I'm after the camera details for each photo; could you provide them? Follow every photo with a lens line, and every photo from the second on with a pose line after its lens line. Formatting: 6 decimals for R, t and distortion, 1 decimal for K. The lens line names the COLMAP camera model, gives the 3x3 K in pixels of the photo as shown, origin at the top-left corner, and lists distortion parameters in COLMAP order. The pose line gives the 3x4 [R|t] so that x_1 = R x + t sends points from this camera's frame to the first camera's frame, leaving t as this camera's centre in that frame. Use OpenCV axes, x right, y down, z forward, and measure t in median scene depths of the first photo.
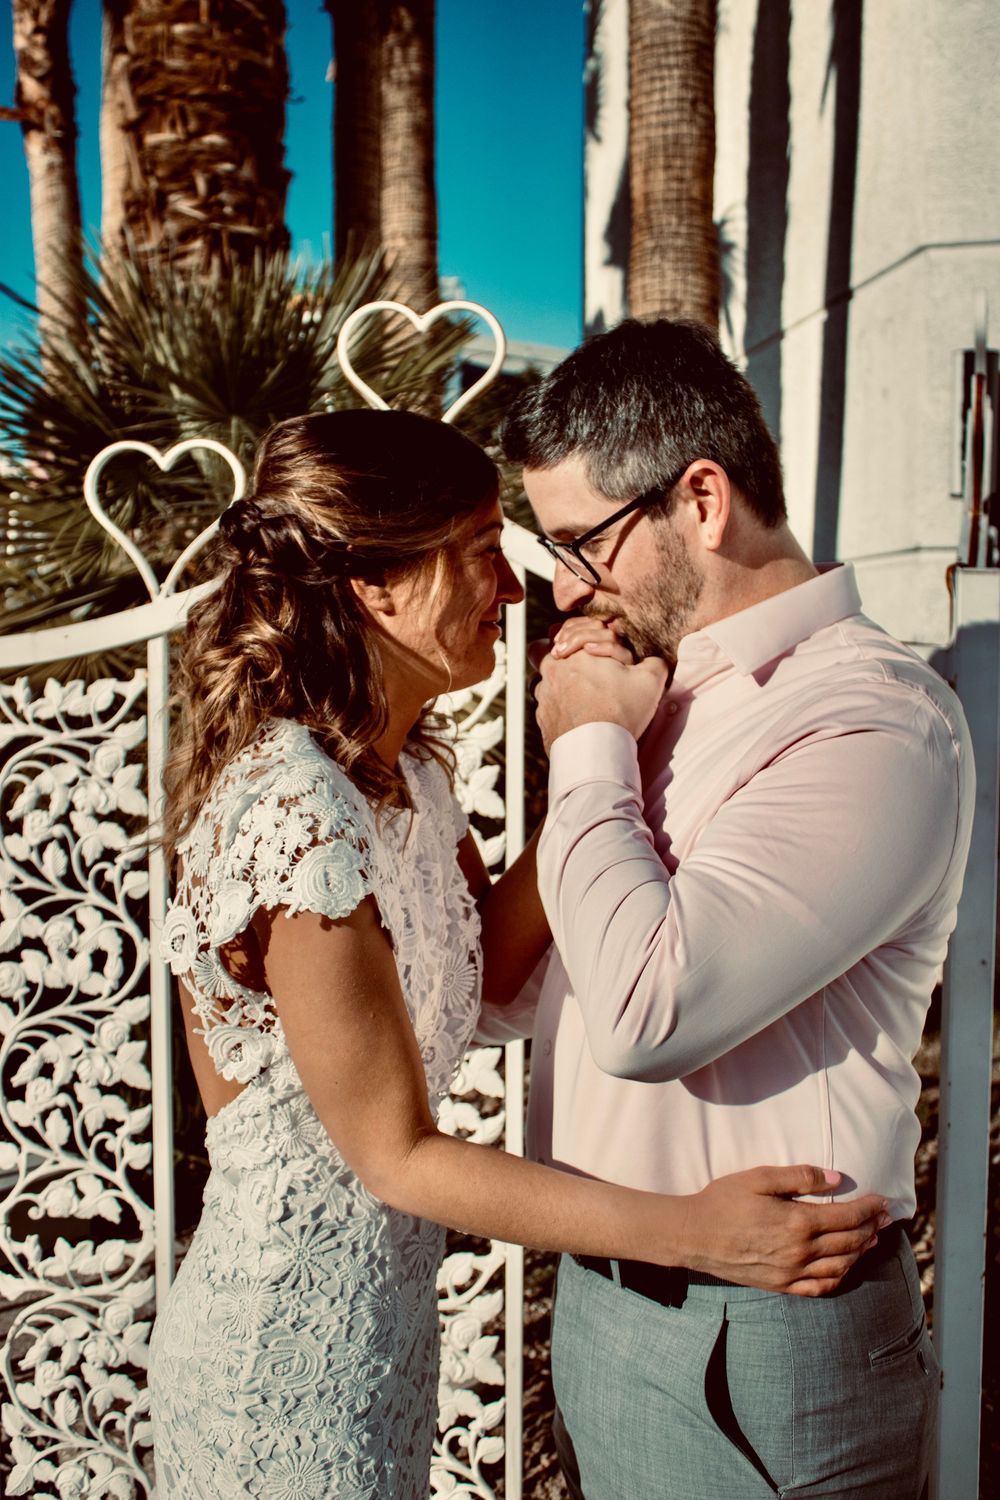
lens RADIAL K [[1608.1, 0, 500.0], [0, 1608.1, 750.0], [0, 0, 1]] dist [-0.132973, 0.161666]
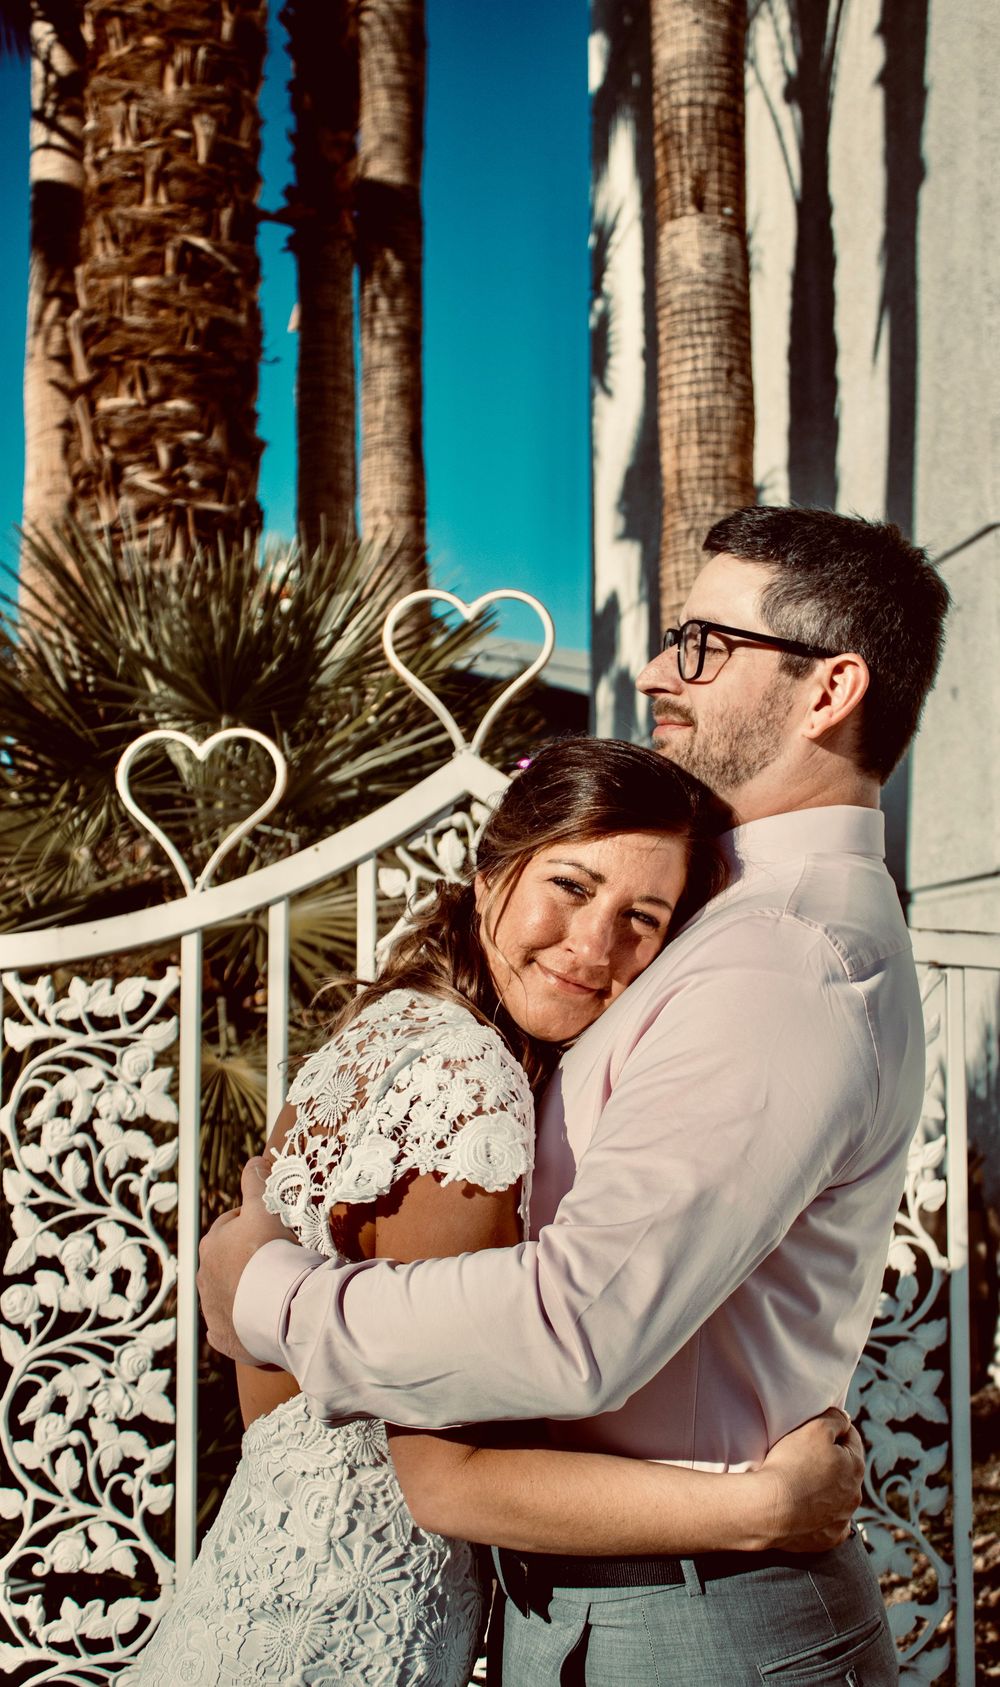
lens RADIAL K [[2068.1, 0, 564.5], [0, 2068.1, 835.3], [0, 0, 1]] dist [-0.109726, 0.203429]
pose [[0.999120, -0.003637, 0.041778, -0.021944], [0.010063, 0.987918, -0.154653, 0.032513], [-0.040711, 0.154937, 0.987085, -0.117682]]
